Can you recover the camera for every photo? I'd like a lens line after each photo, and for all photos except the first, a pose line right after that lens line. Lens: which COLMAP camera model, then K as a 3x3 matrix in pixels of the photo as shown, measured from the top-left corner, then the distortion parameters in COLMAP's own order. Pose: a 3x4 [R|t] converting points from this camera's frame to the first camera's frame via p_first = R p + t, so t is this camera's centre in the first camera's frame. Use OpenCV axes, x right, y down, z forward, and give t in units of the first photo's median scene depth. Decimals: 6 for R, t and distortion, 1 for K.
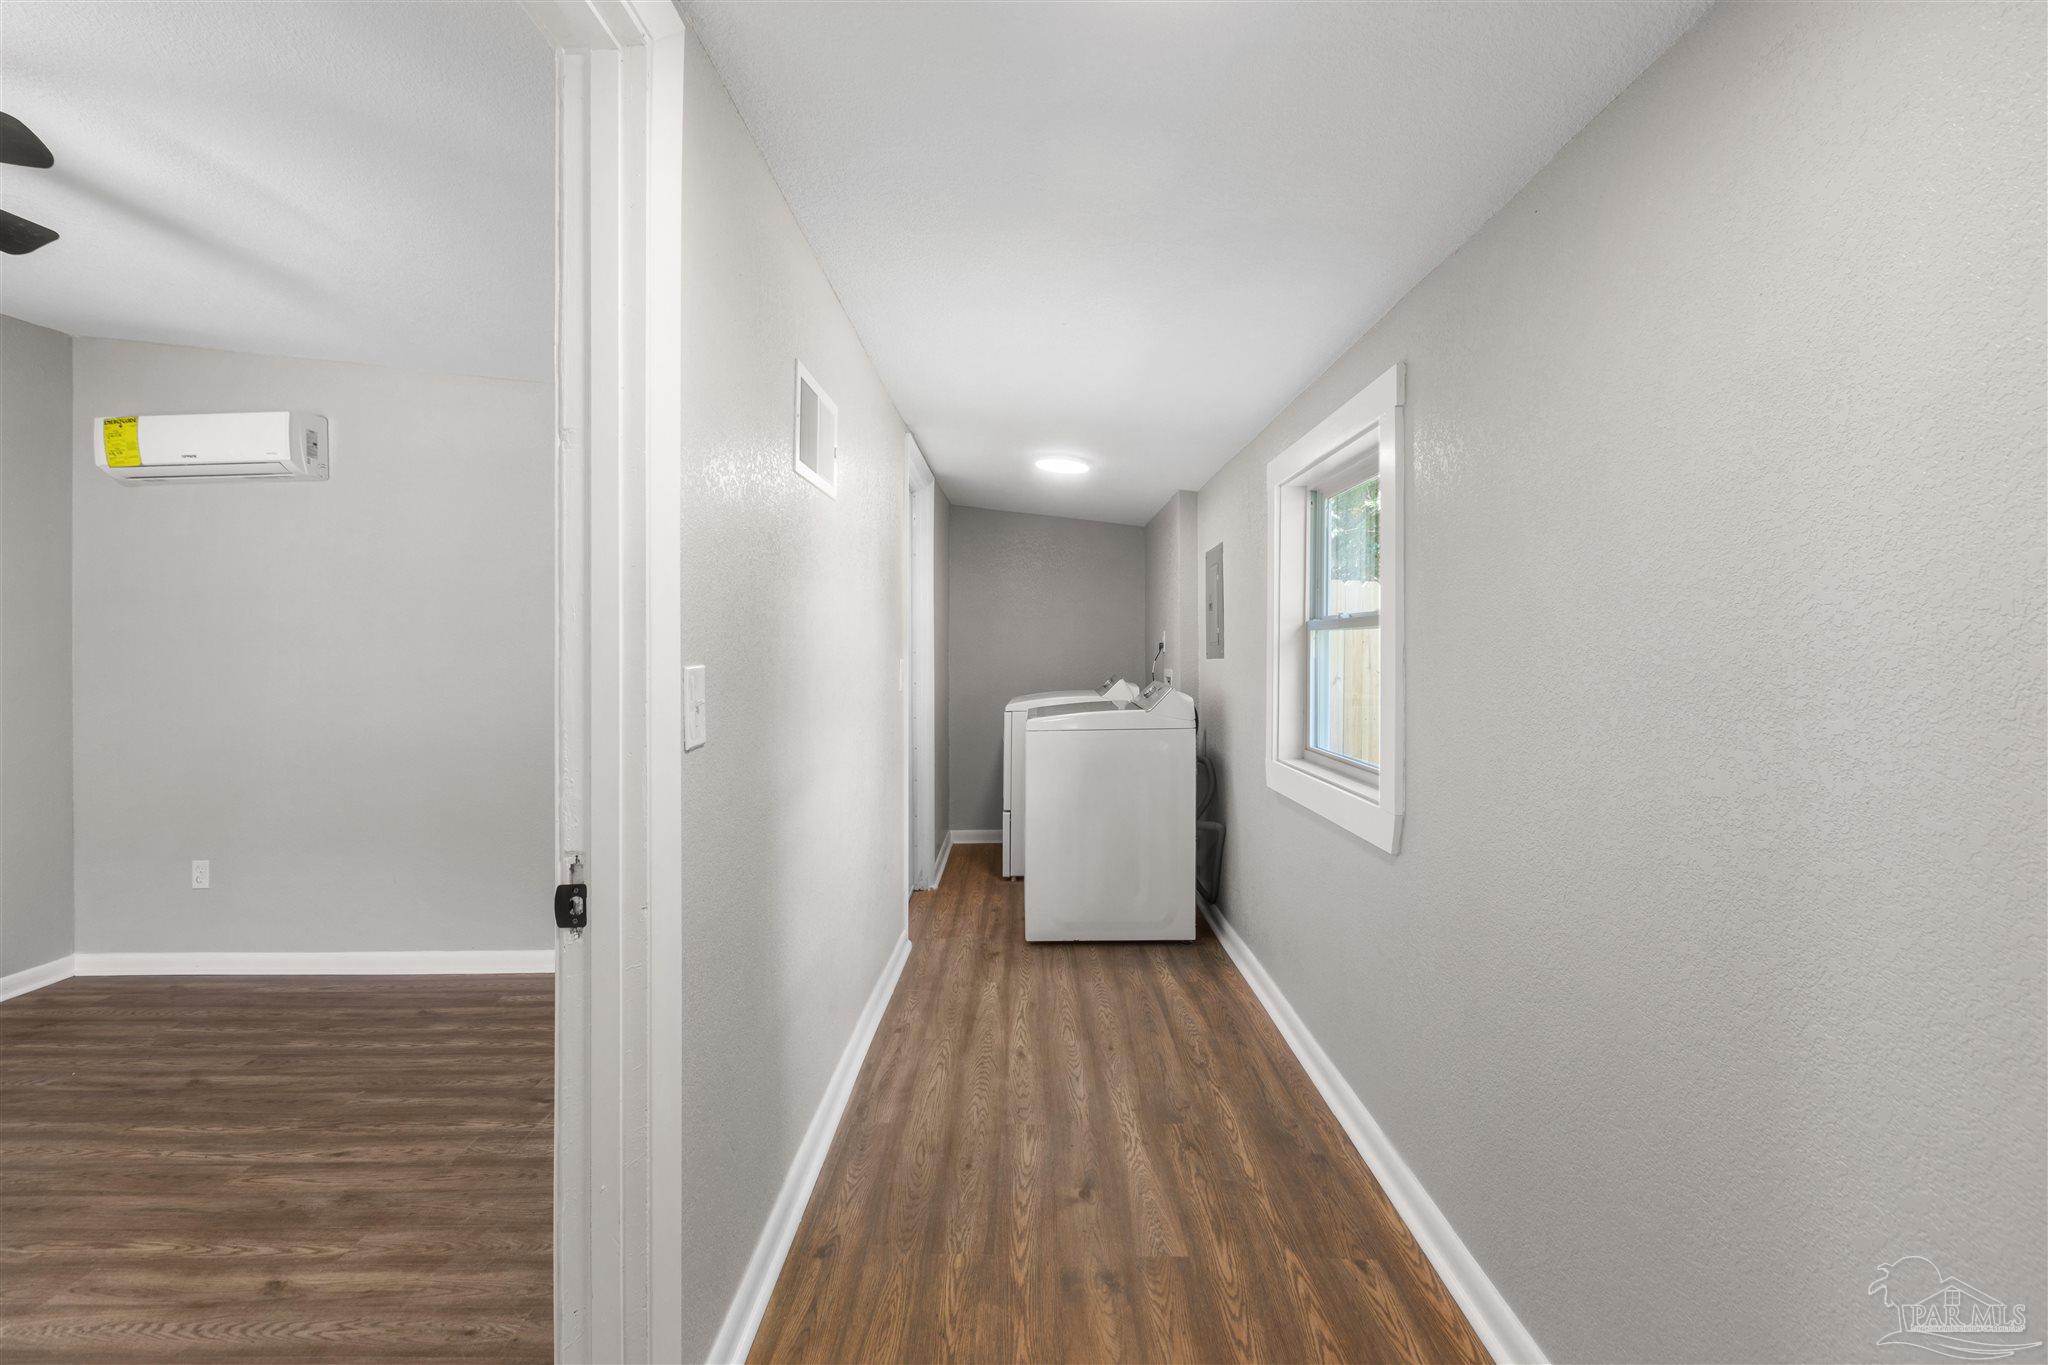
lens RADIAL K [[923.3, 0, 1009.3], [0, 923.3, 648.4], [0, 0, 1]] dist [-0.001465, -0.000549]
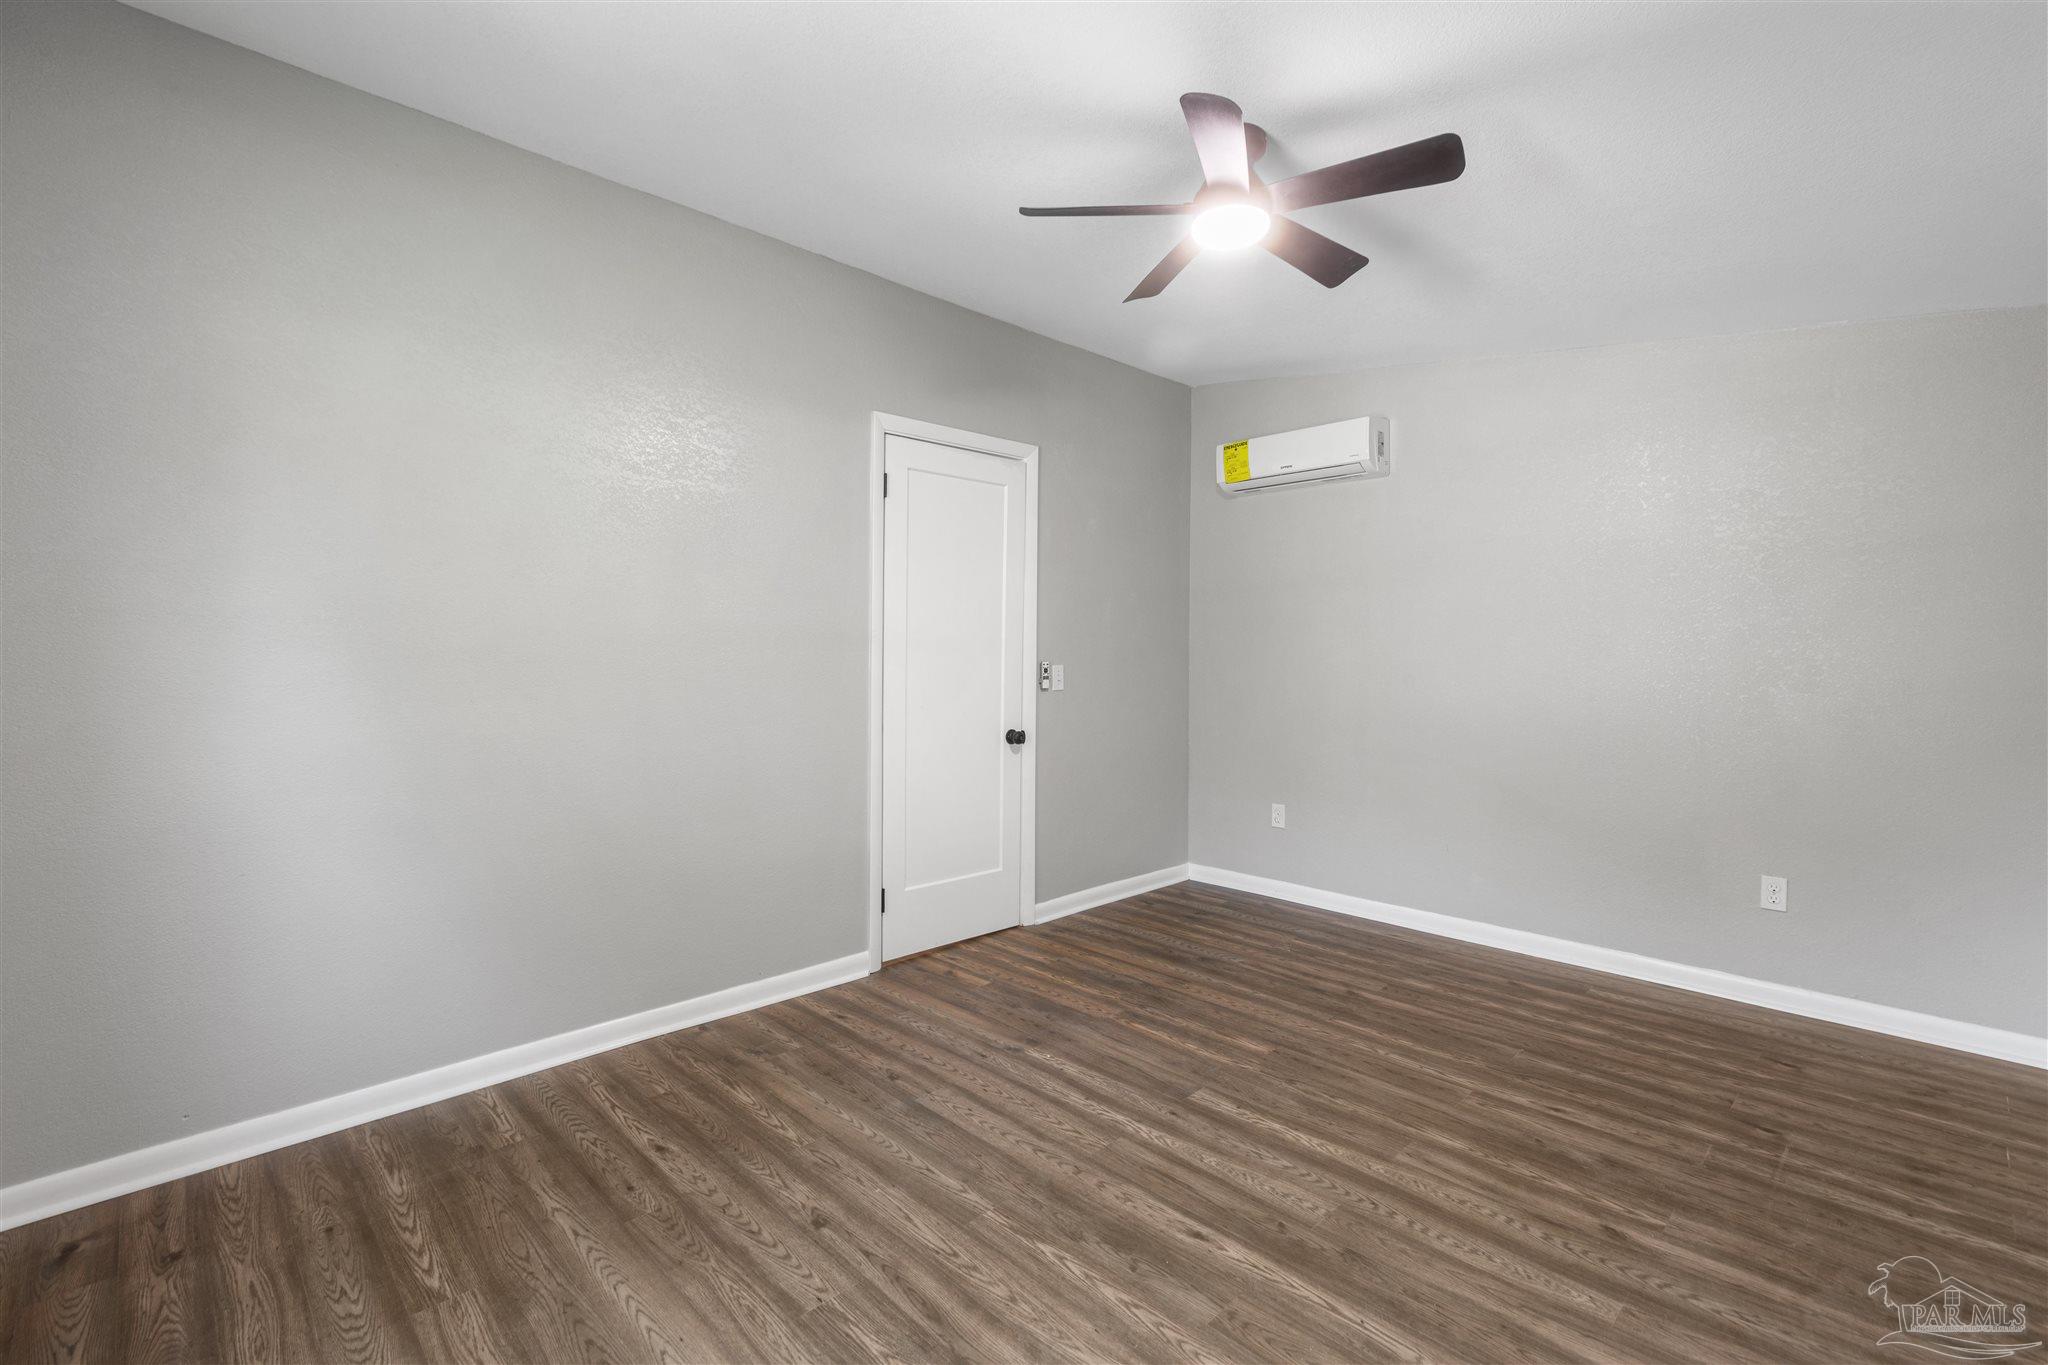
lens RADIAL K [[908.0, 0, 1012.2], [0, 908.0, 674.7], [0, 0, 1]] dist [-0.000386, -0.000583]
pose [[0.708731, 0.037785, -0.704467, -0.396854], [-0.023131, 0.999272, 0.030327, 0.044005], [0.705100, -0.005198, 0.709089, -0.114422]]
